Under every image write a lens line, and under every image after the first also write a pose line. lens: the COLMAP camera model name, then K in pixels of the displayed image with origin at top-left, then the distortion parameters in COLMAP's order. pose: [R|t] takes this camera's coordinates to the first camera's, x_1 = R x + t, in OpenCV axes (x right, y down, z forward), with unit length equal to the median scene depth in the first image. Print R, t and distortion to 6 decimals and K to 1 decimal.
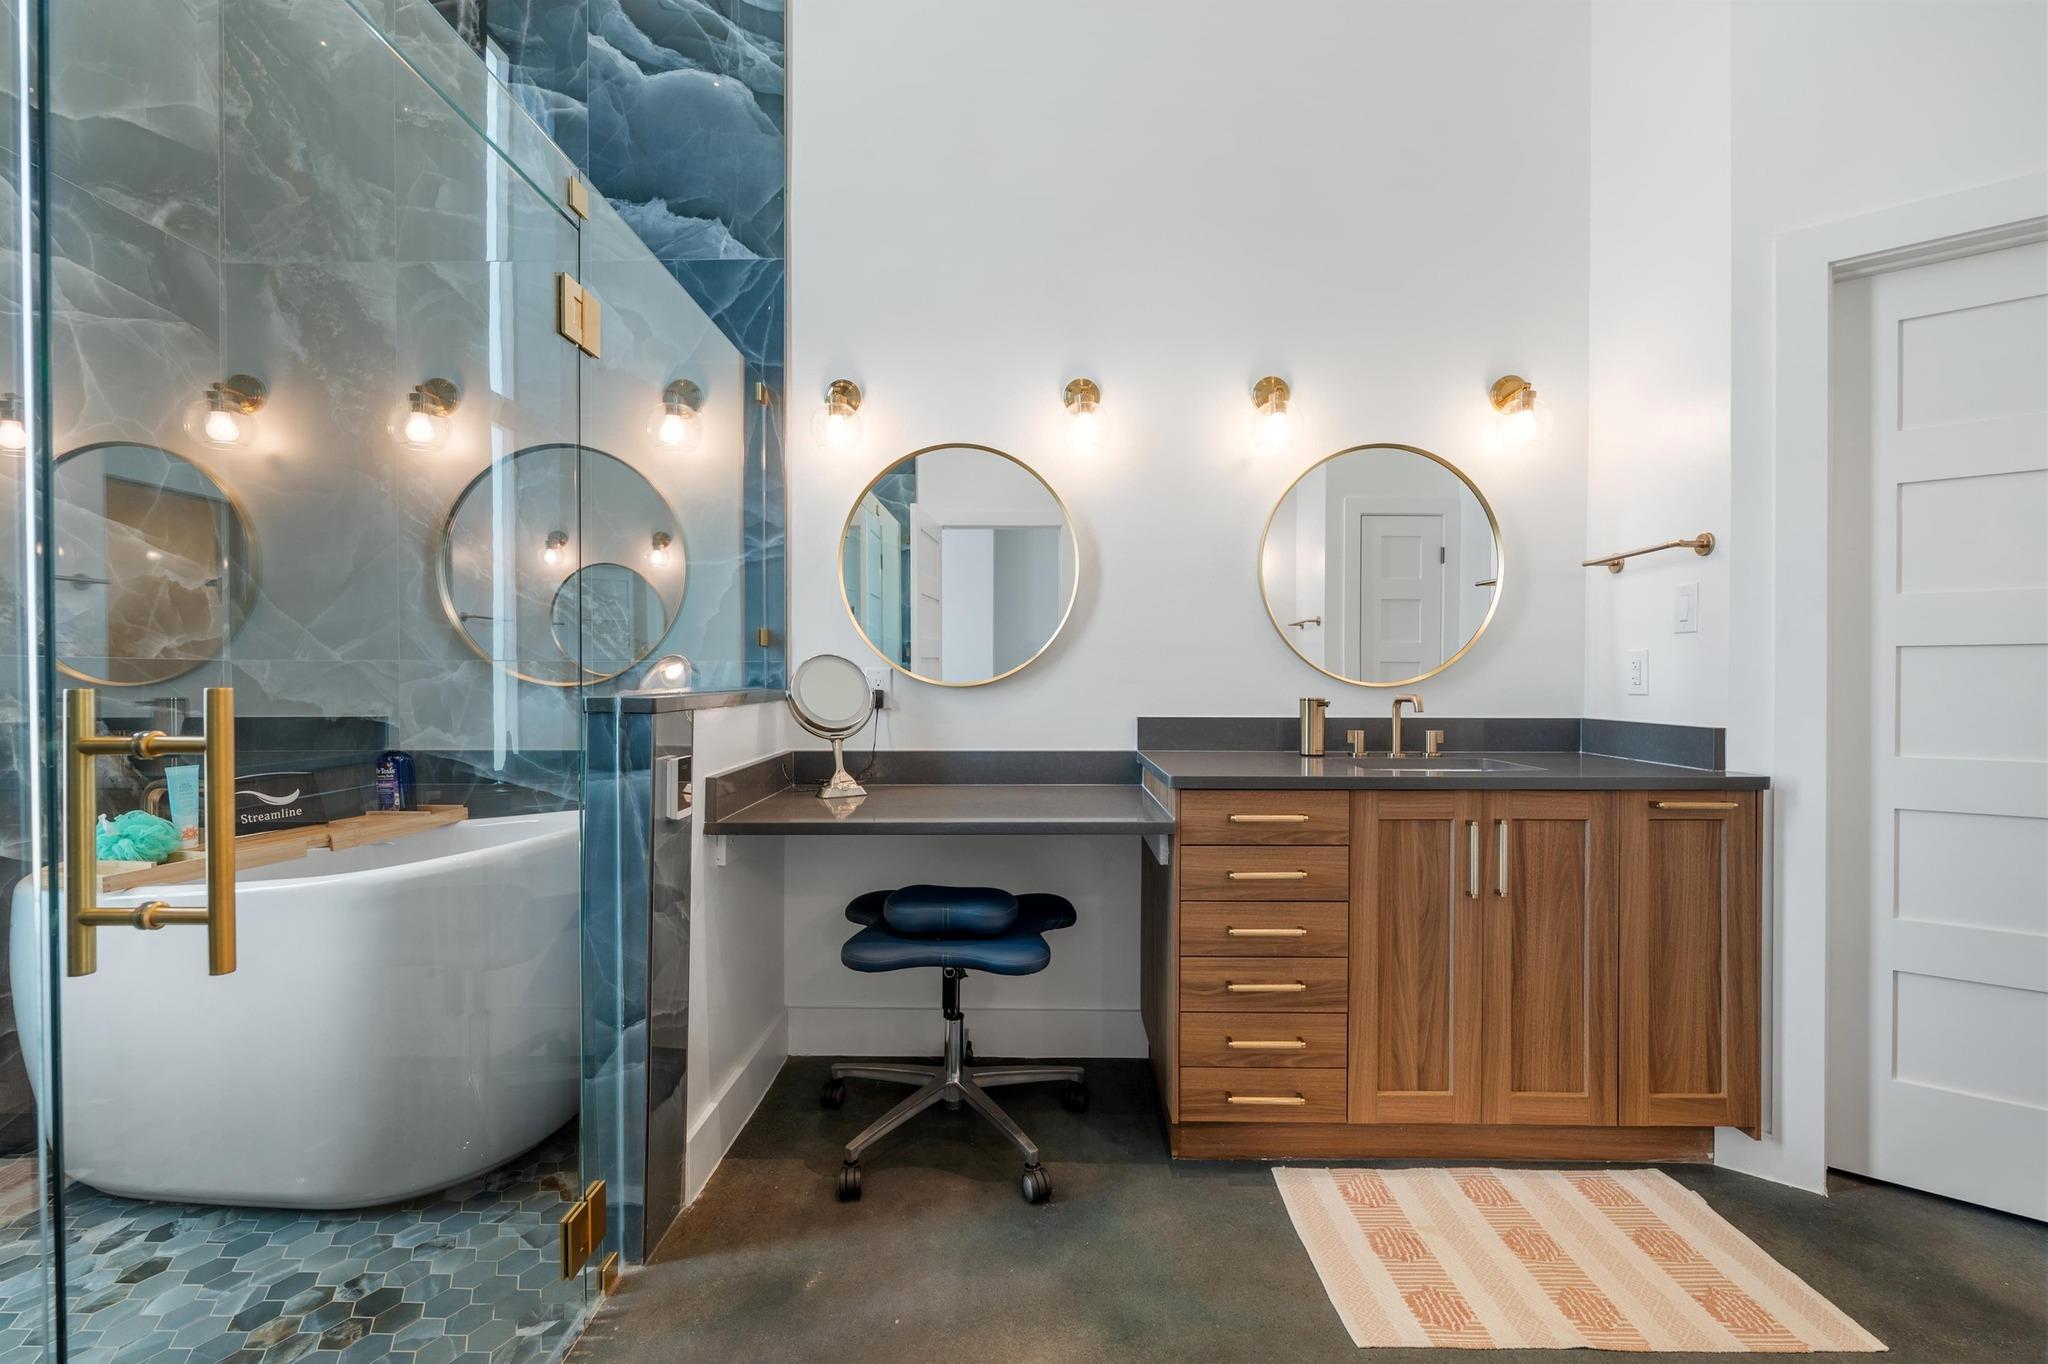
lens RADIAL K [[861.9, 0, 1025.0], [0, 861.9, 683.1], [0, 0, 1]] dist [-0.003960, -0.000394]
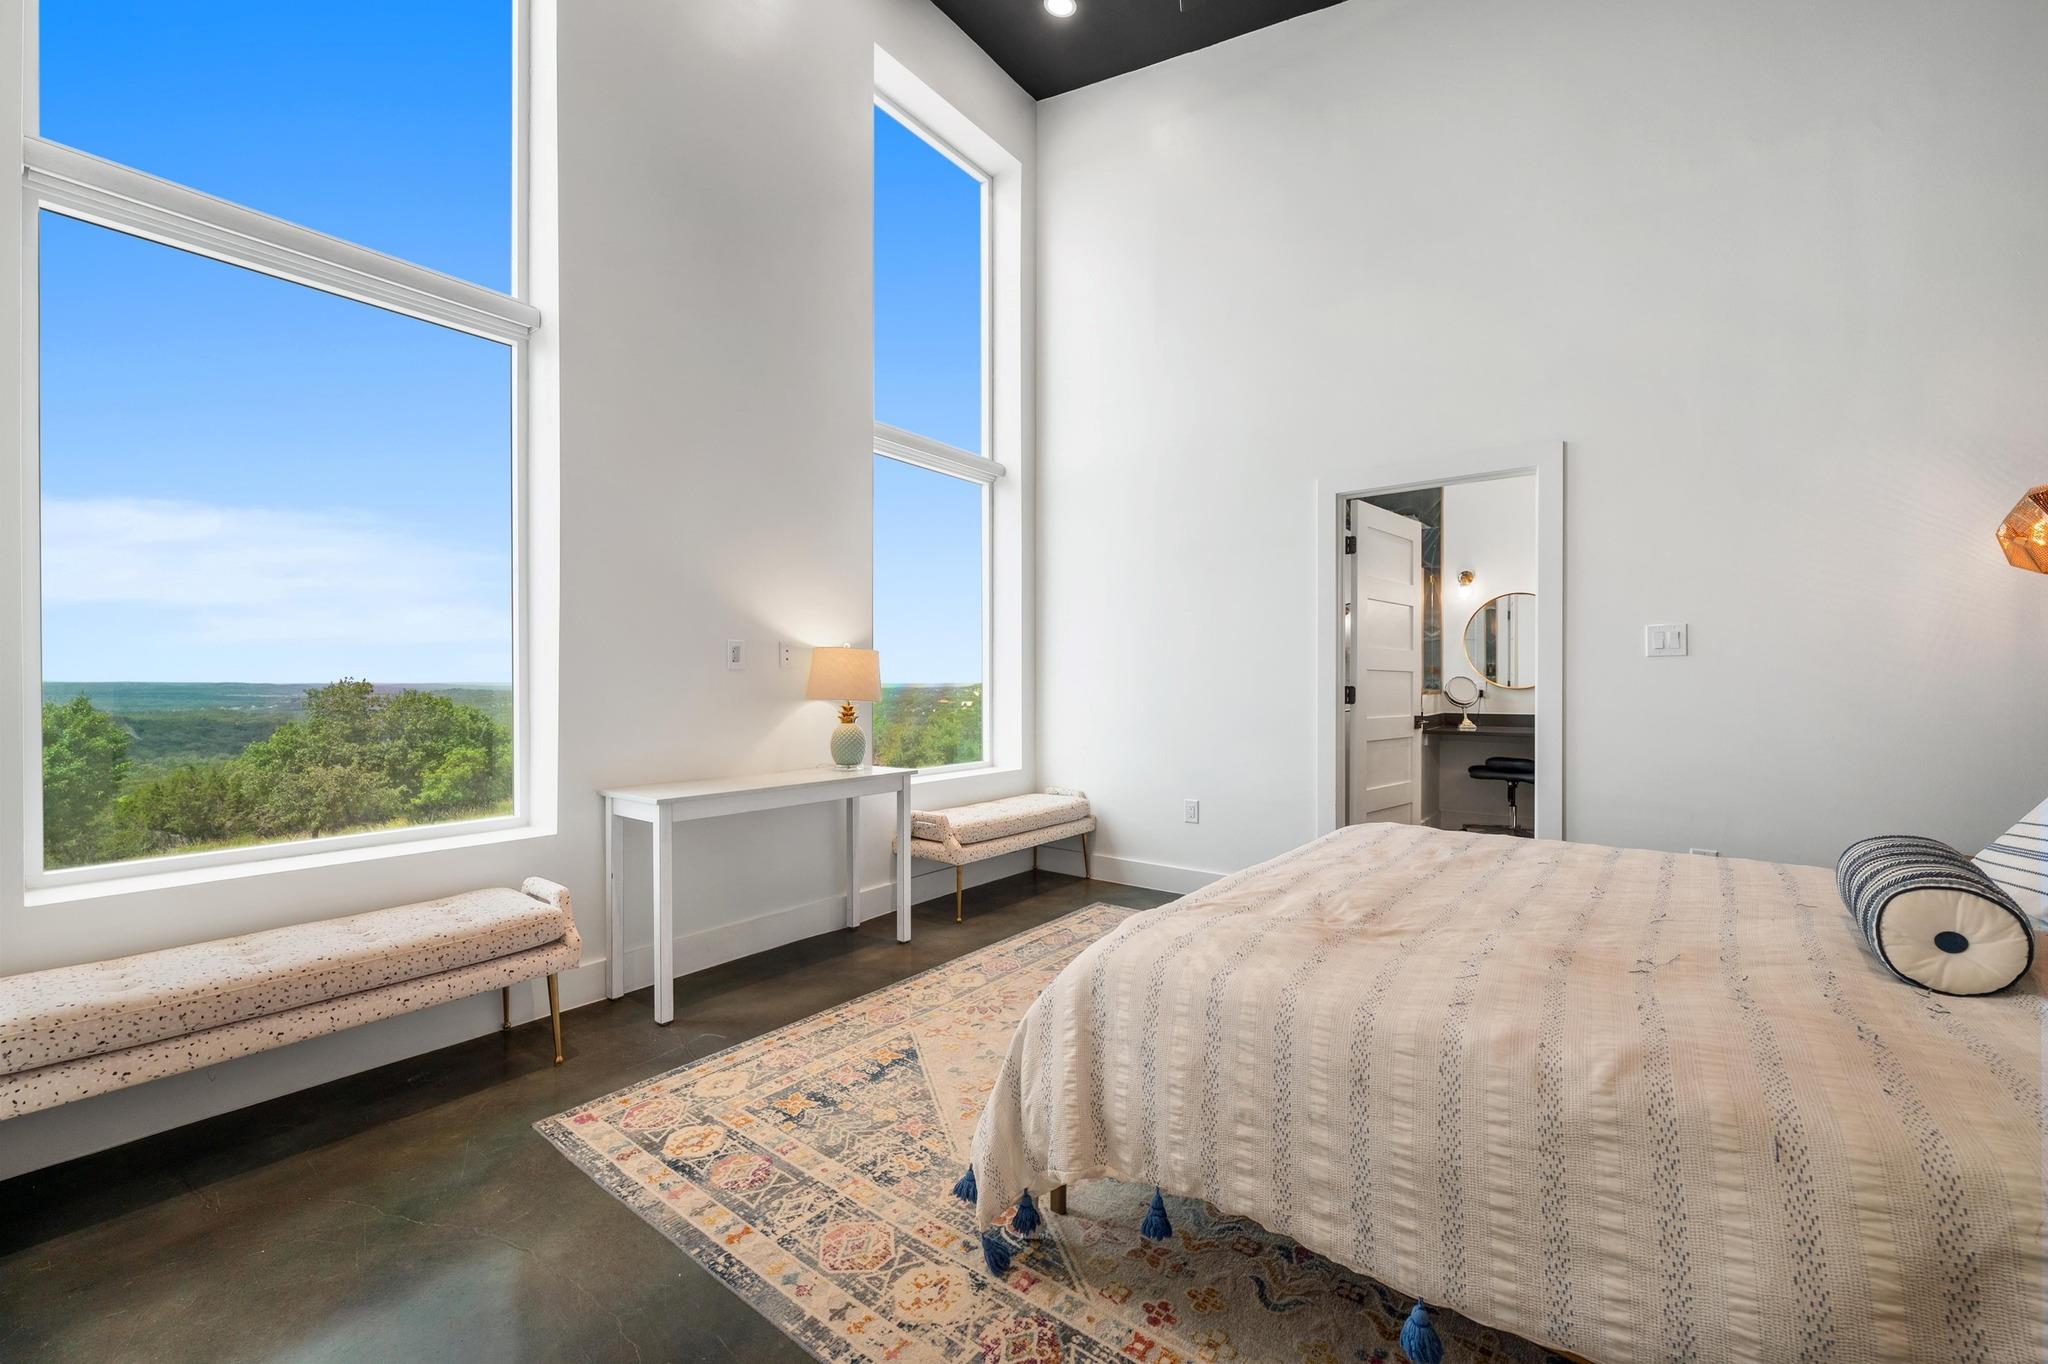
lens RADIAL K [[811.3, 0, 1018.8], [0, 811.3, 684.8], [0, 0, 1]] dist [-0.002239, -0.000299]
pose [[0.793757, 0.000598, -0.608235, 0.220879], [-0.003068, 0.999991, -0.003021, 0.004987], [0.608227, 0.004264, 0.793751, -1.886076]]
